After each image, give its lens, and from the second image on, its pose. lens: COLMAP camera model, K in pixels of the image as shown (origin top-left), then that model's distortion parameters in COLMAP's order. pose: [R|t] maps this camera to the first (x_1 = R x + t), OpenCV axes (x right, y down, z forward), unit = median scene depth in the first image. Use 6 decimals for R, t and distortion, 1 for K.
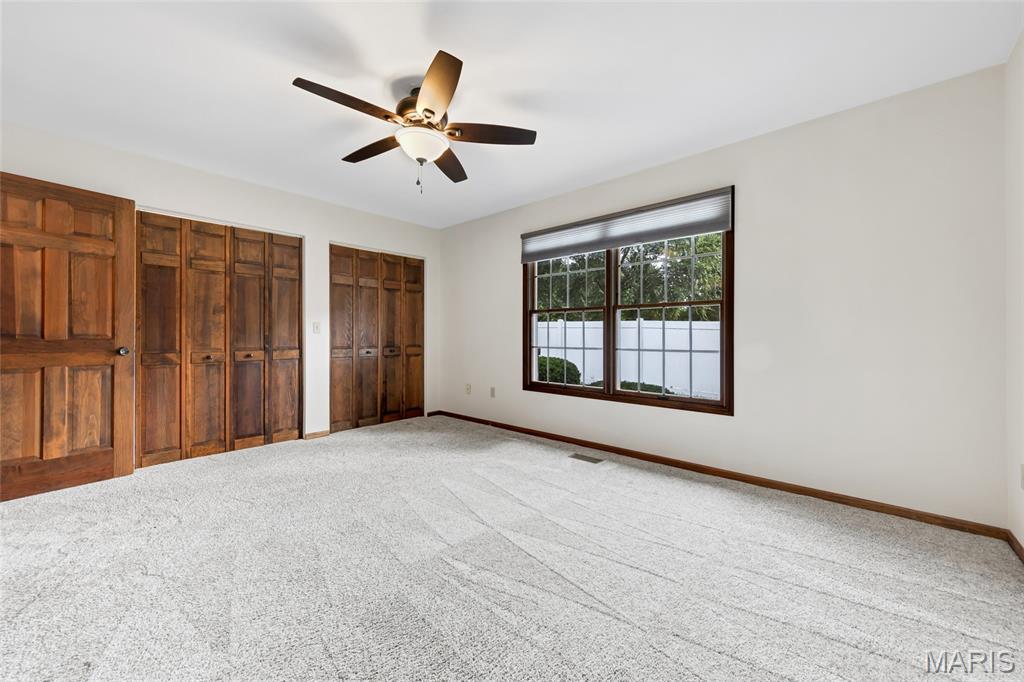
lens RADIAL K [[390.0, 0, 525.6], [0, 390.0, 333.7], [0, 0, 1]] dist [0.035253, -0.001649]
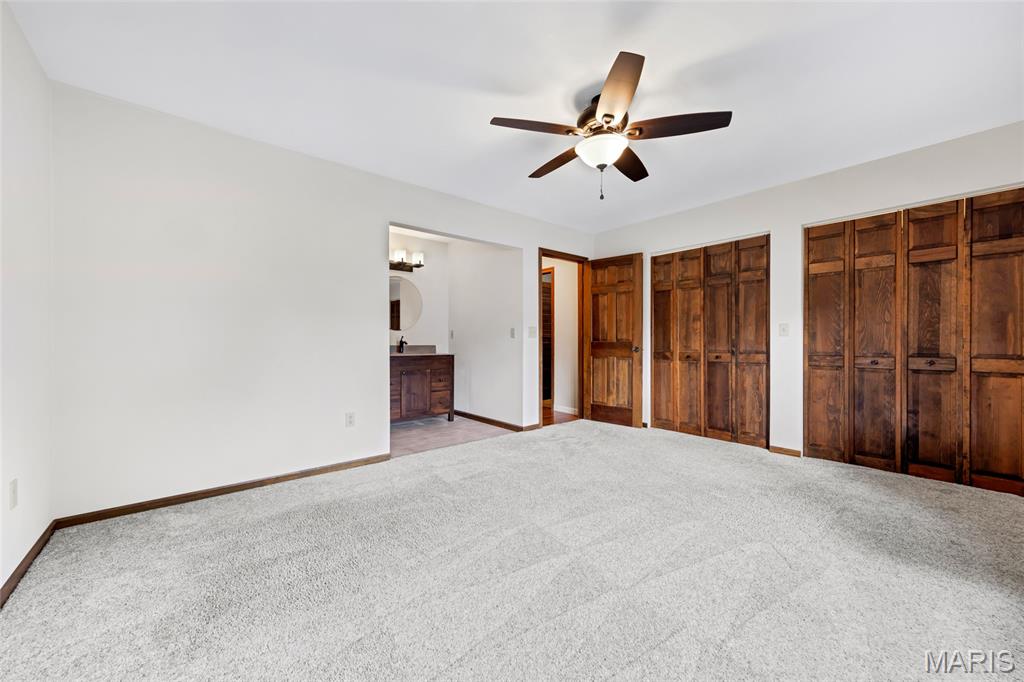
lens RADIAL K [[390.0, 0, 498.8], [0, 390.0, 341.2], [0, 0, 1]] dist [0.035253, -0.001649]
pose [[-0.143835, 0.004993, -0.989589, 0.508429], [0.011279, 0.999931, 0.003406, -0.000606], [0.989537, -0.010671, -0.143881, 0.568167]]
